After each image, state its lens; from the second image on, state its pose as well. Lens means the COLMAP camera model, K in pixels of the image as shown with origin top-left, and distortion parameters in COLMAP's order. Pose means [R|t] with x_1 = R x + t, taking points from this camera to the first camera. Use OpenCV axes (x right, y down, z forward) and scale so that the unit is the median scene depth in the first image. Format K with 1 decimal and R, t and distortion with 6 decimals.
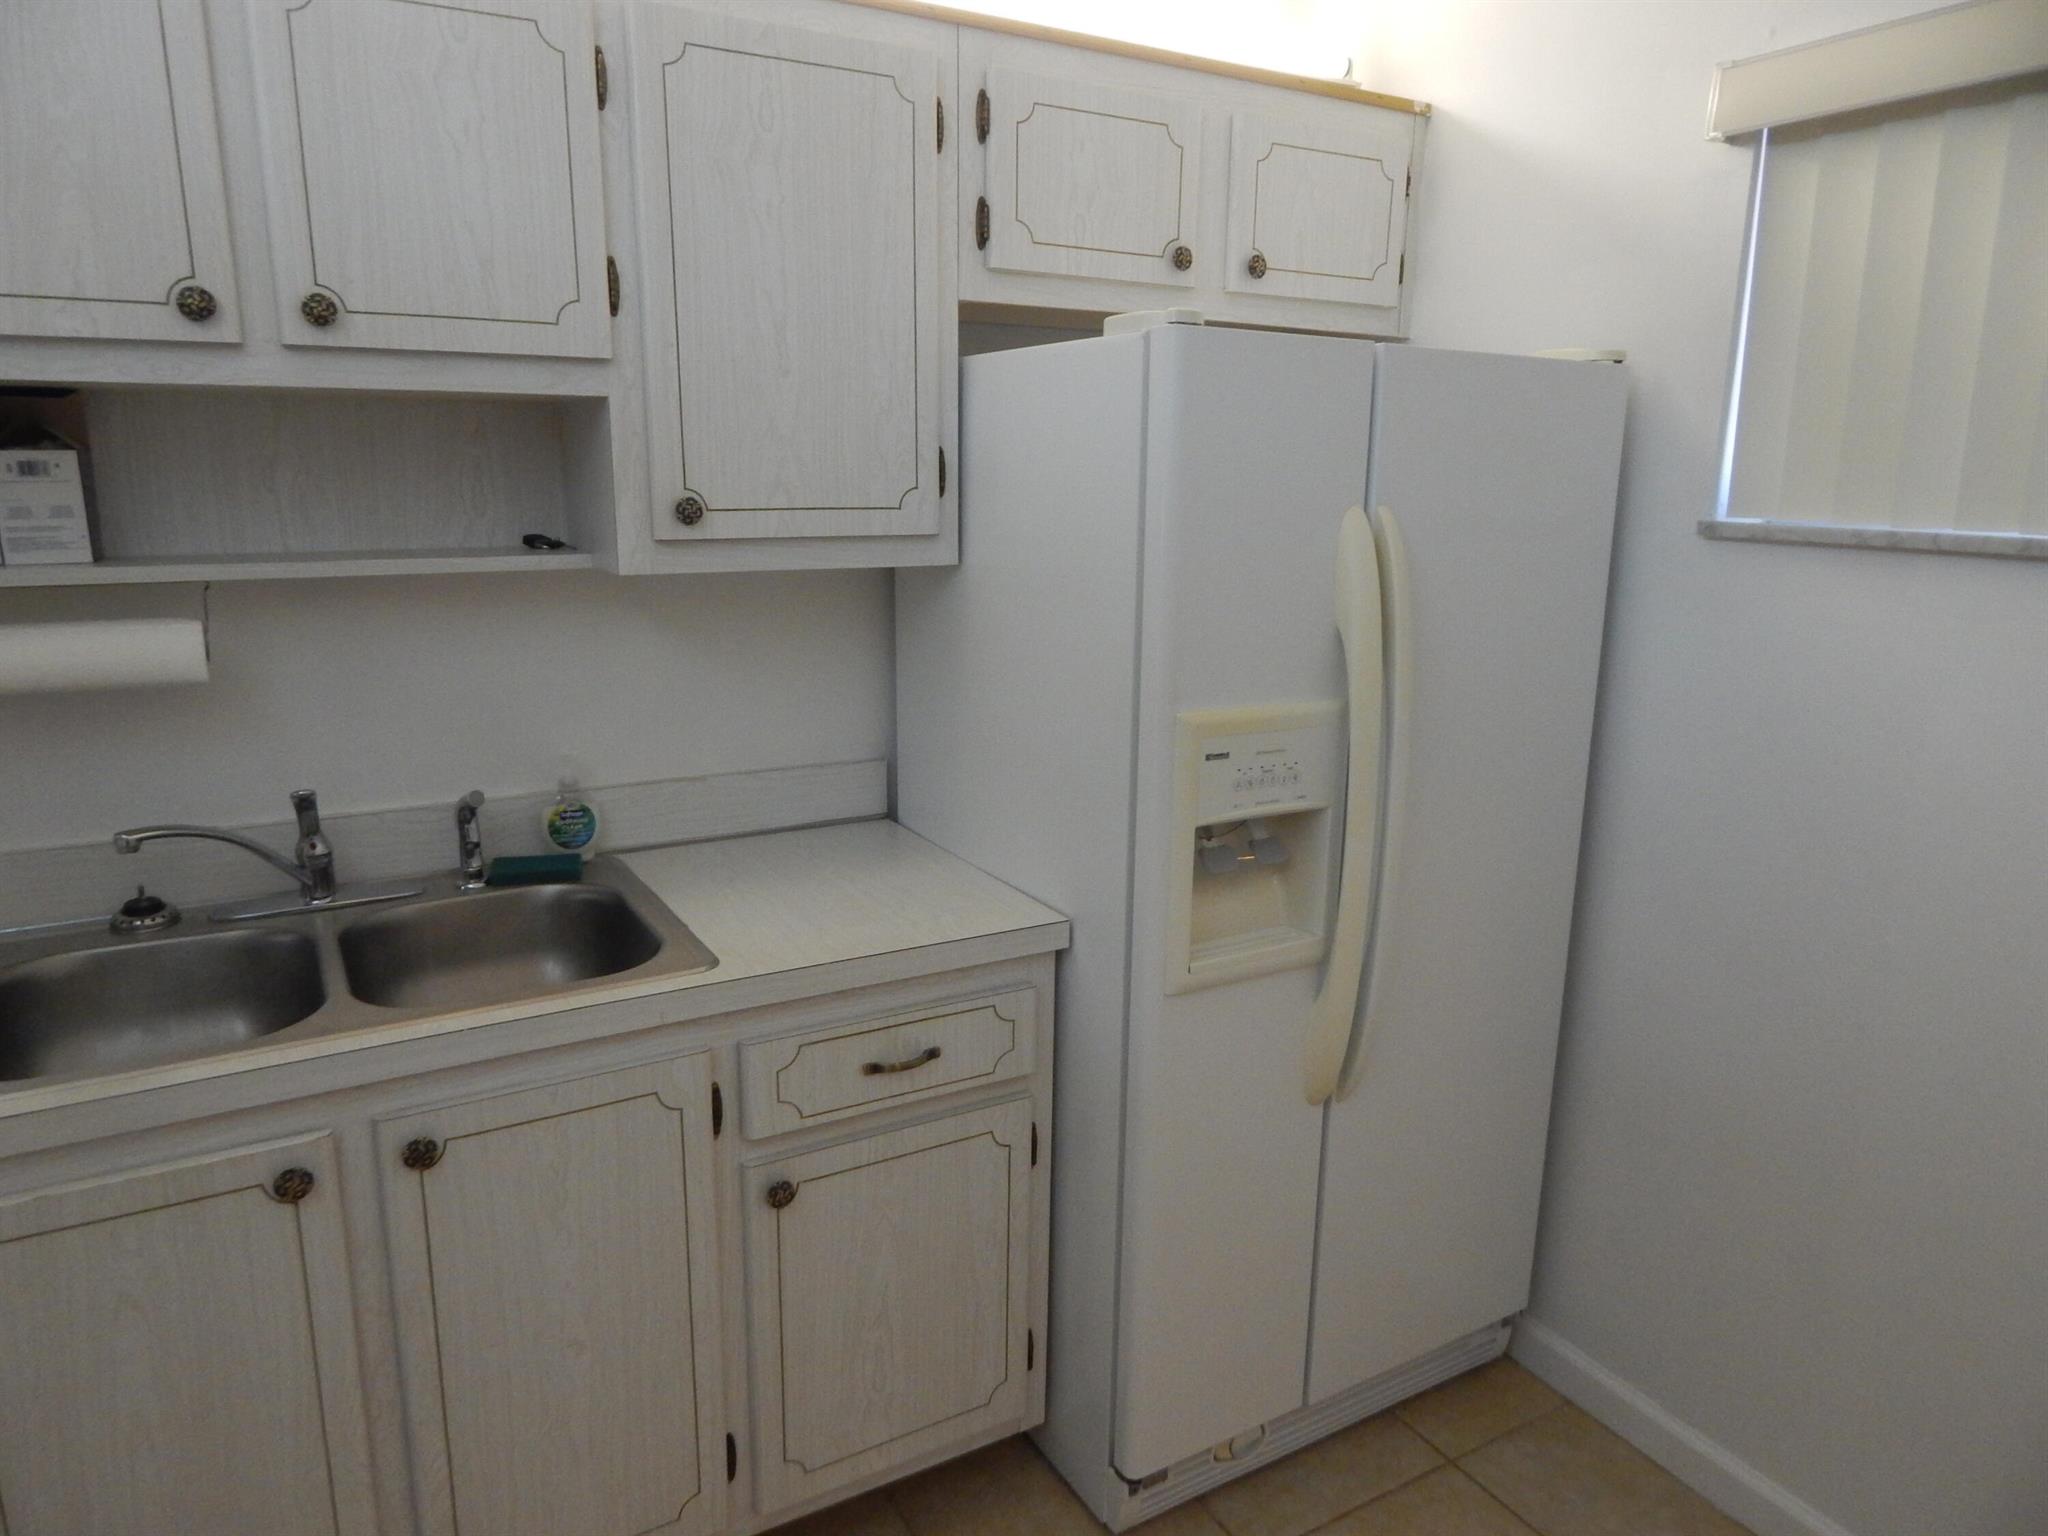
lens RADIAL K [[1351.9, 0, 1033.8], [0, 1351.9, 754.0], [0, 0, 1]] dist [-0.000028, -0.003707]
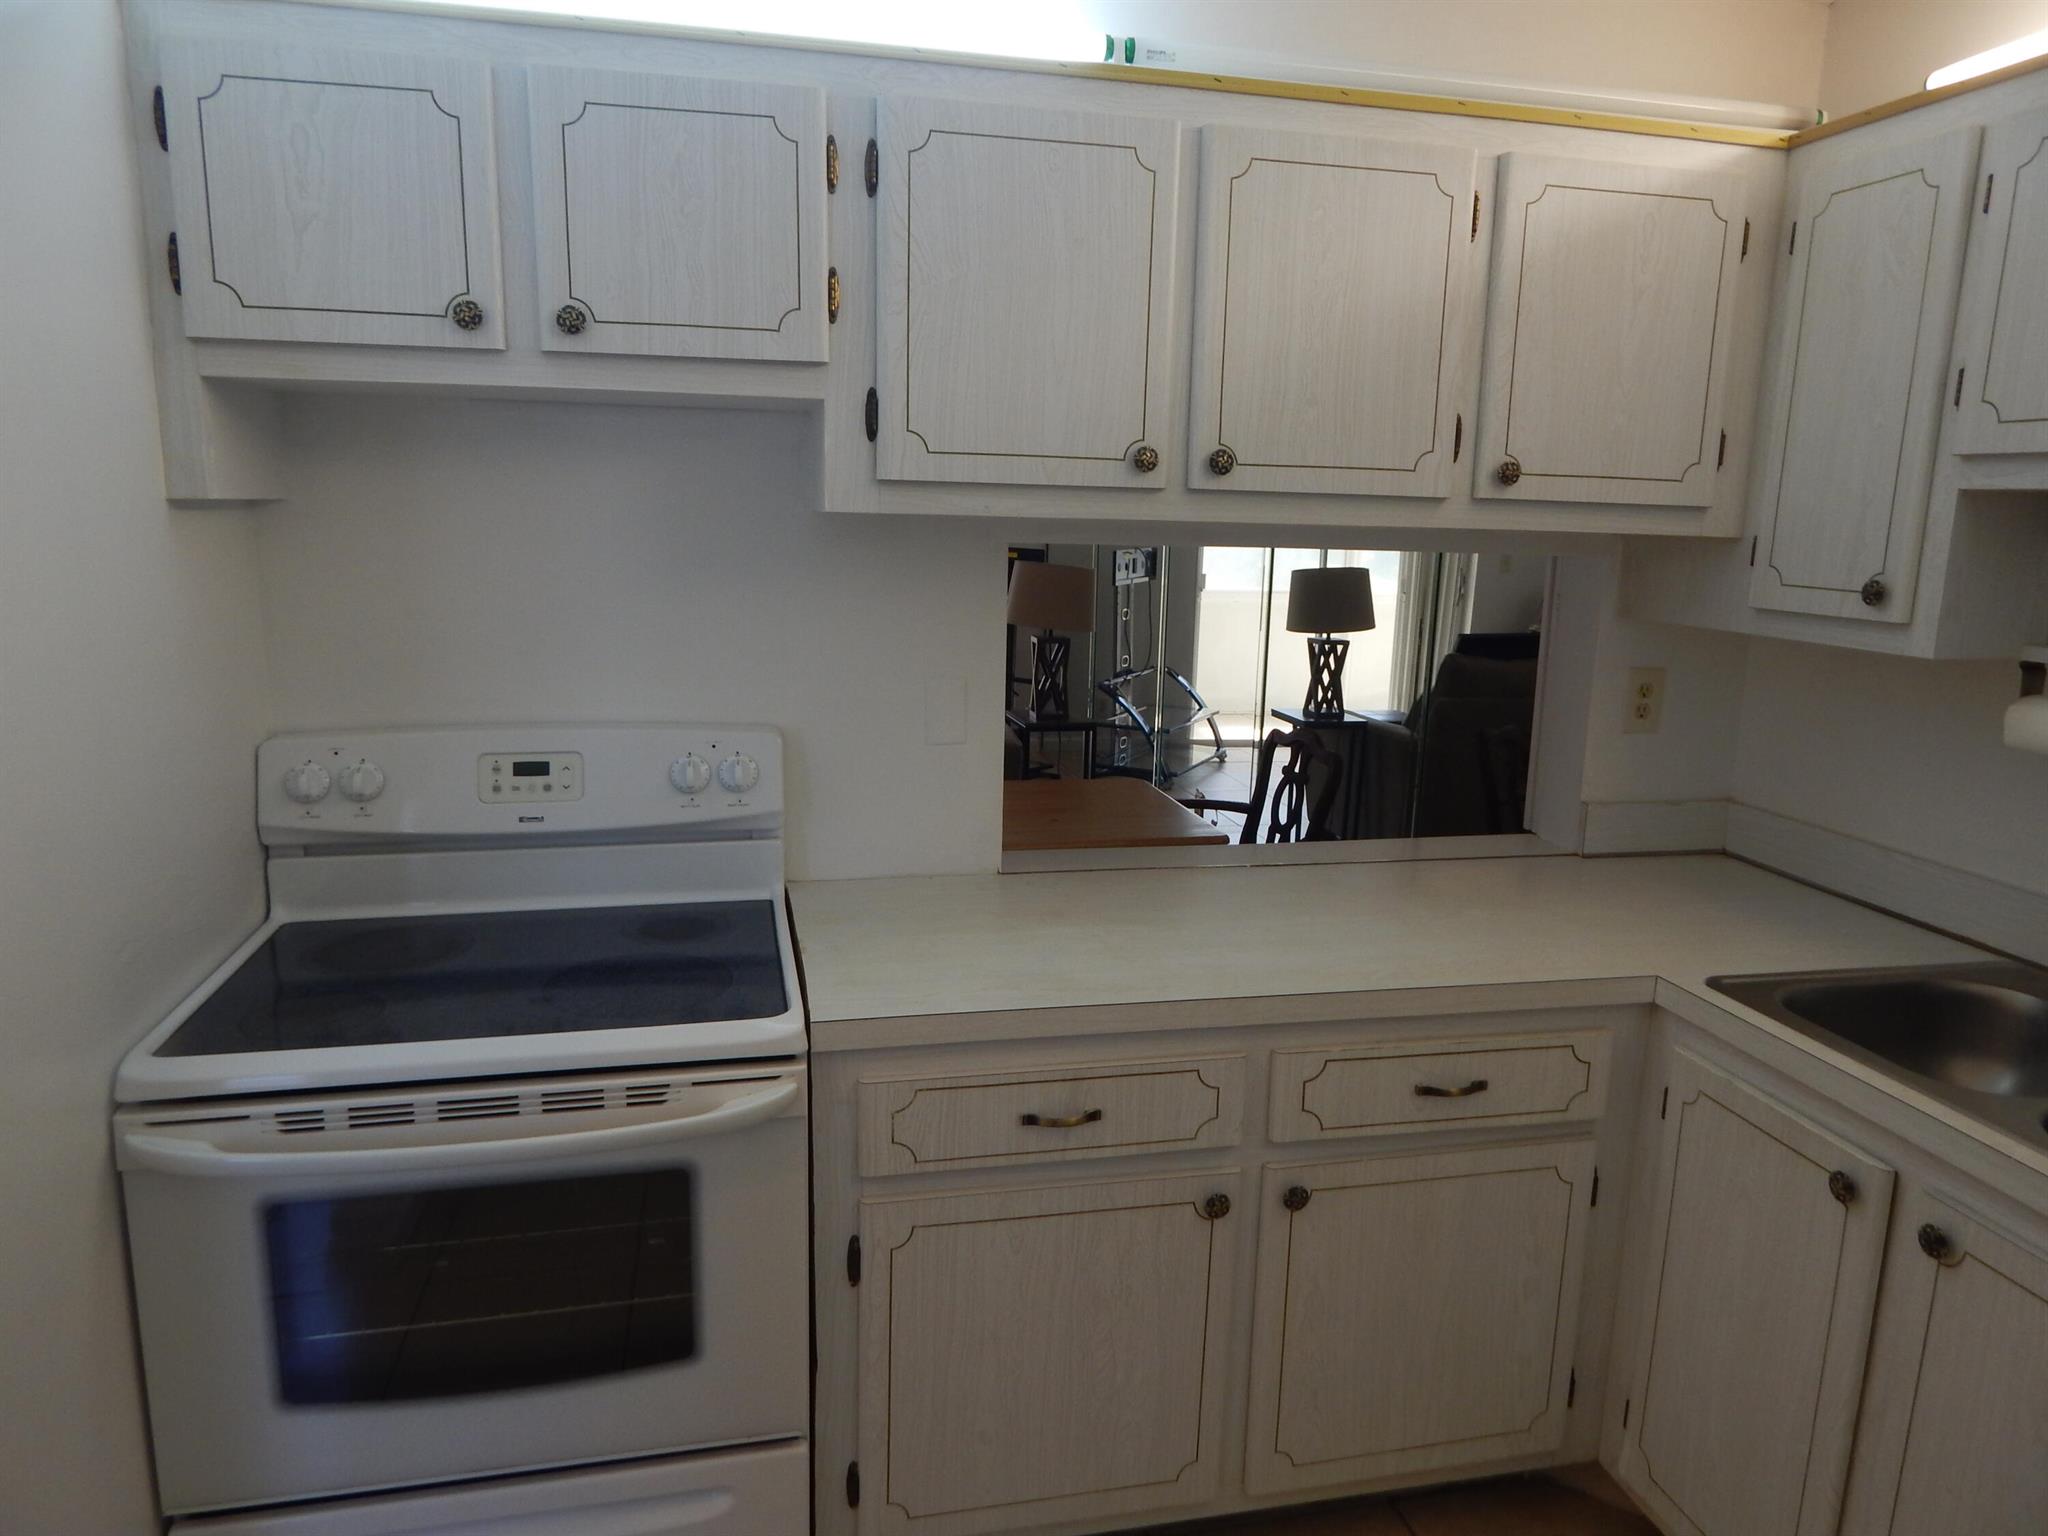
lens RADIAL K [[1351.9, 0, 1033.8], [0, 1351.9, 754.0], [0, 0, 1]] dist [-0.000028, -0.003707]
pose [[-0.296945, 0.159442, -0.941489, 0.514821], [-0.245650, 0.940023, 0.236671, -0.095793], [0.922757, 0.301555, -0.239968, 0.421929]]
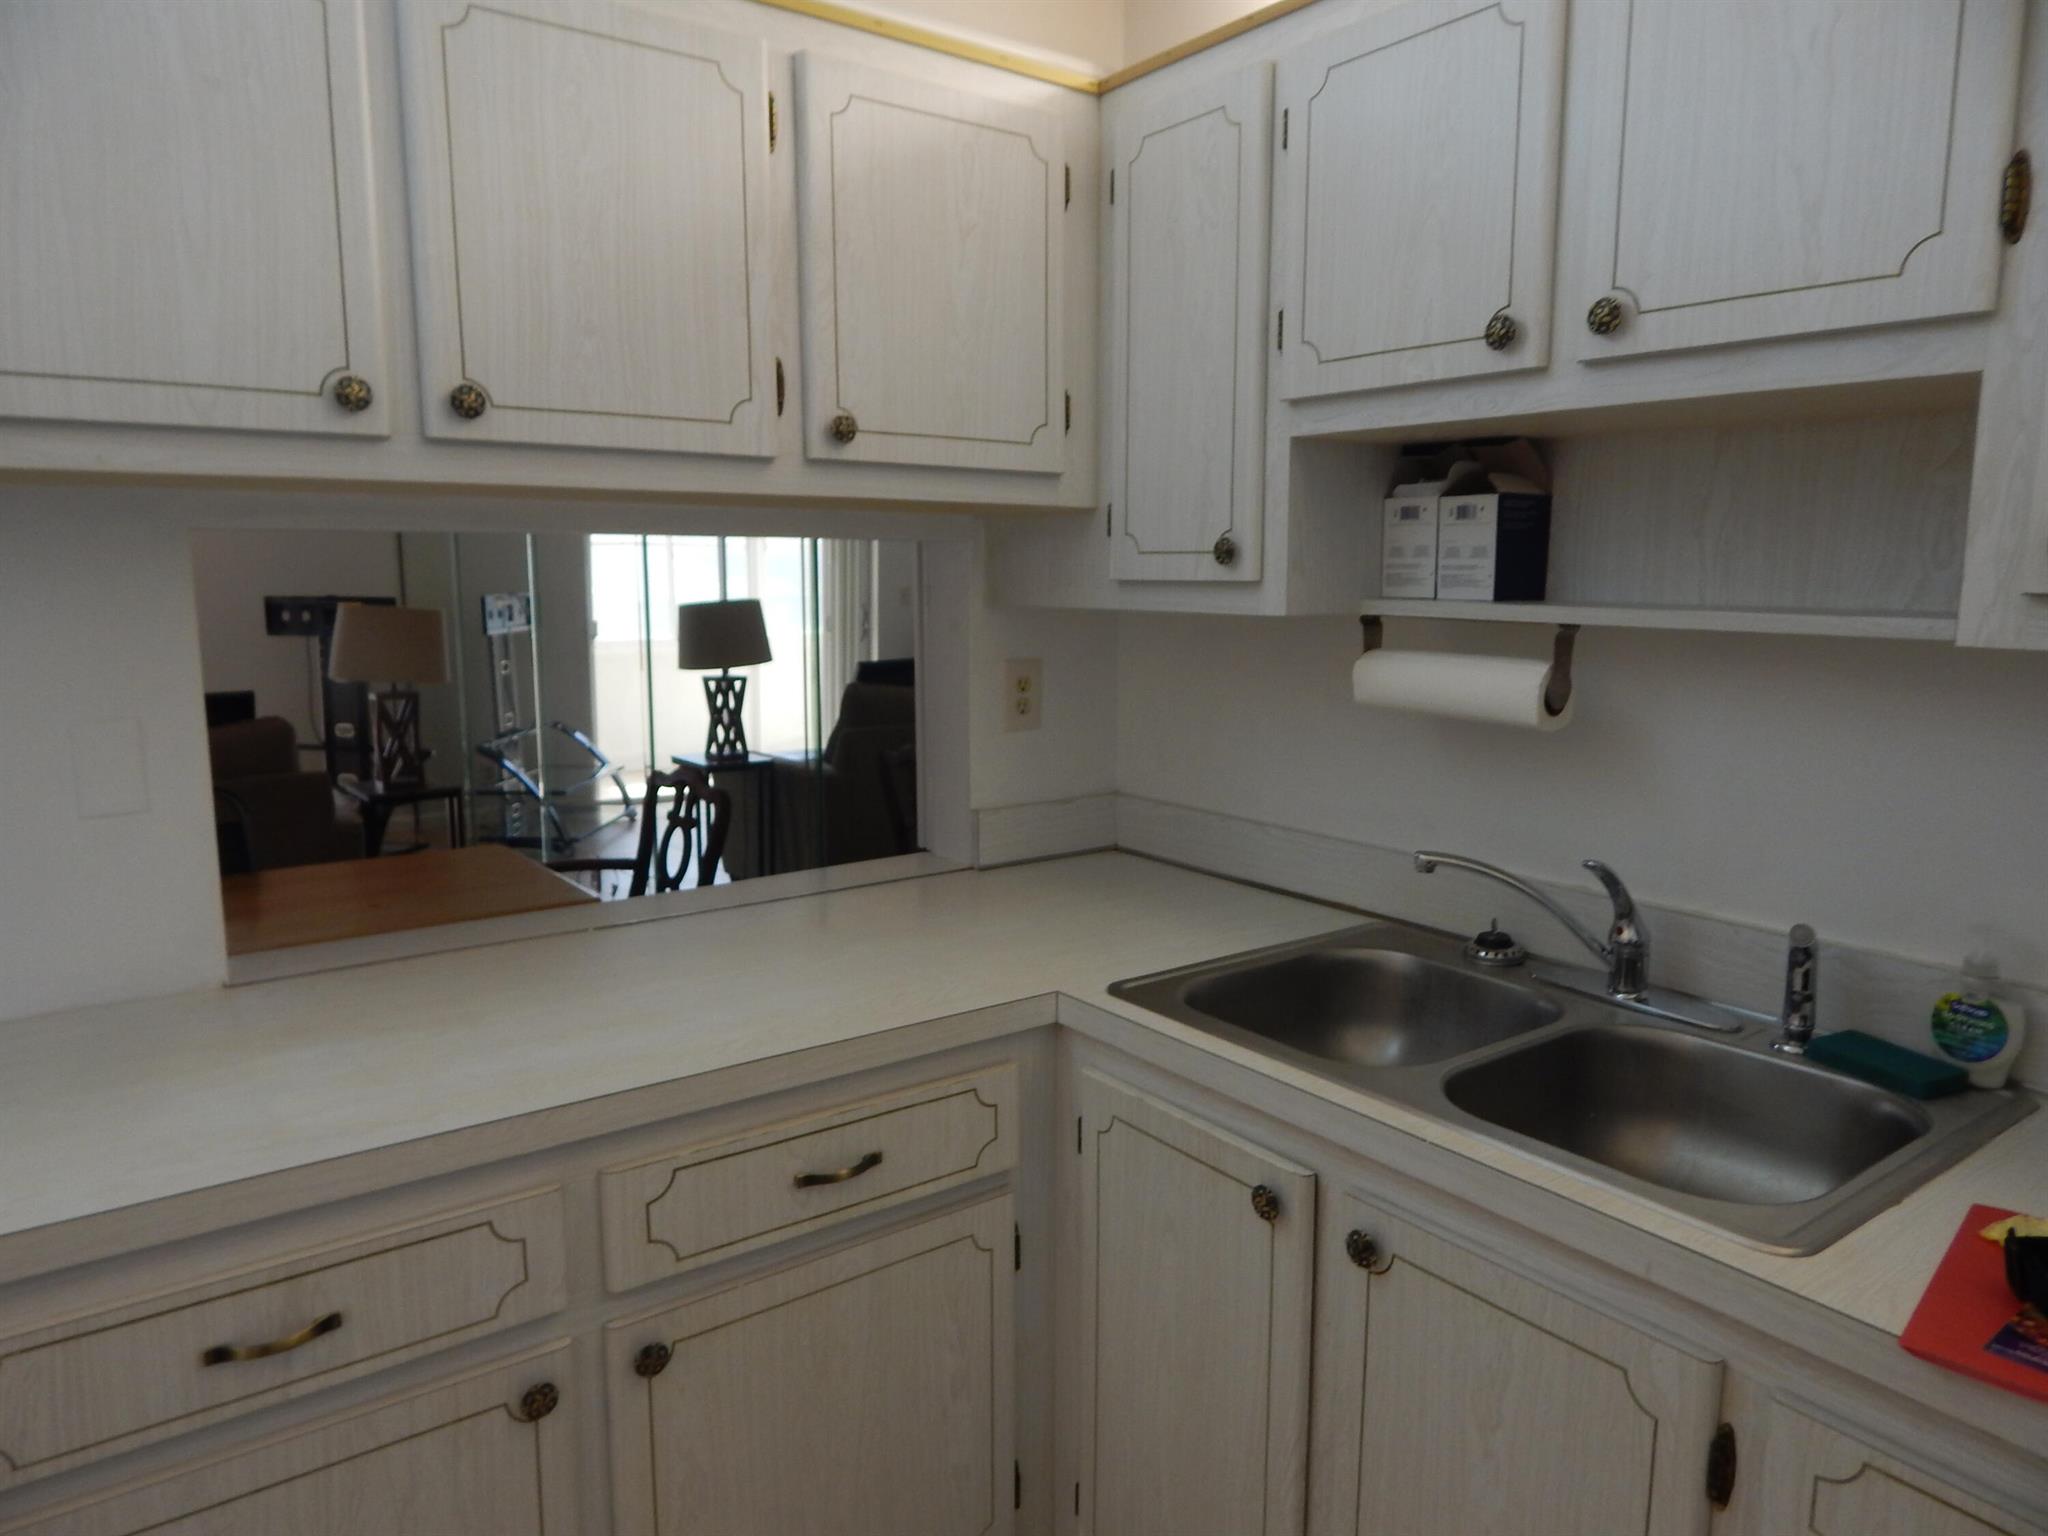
lens RADIAL K [[1351.9, 0, 1033.8], [0, 1351.9, 754.0], [0, 0, 1]] dist [-0.000028, -0.003707]
pose [[0.118234, 0.129111, -0.984556, 0.285474], [-0.224296, 0.969358, 0.100182, -0.047738], [0.967322, 0.208987, 0.143570, 0.489524]]
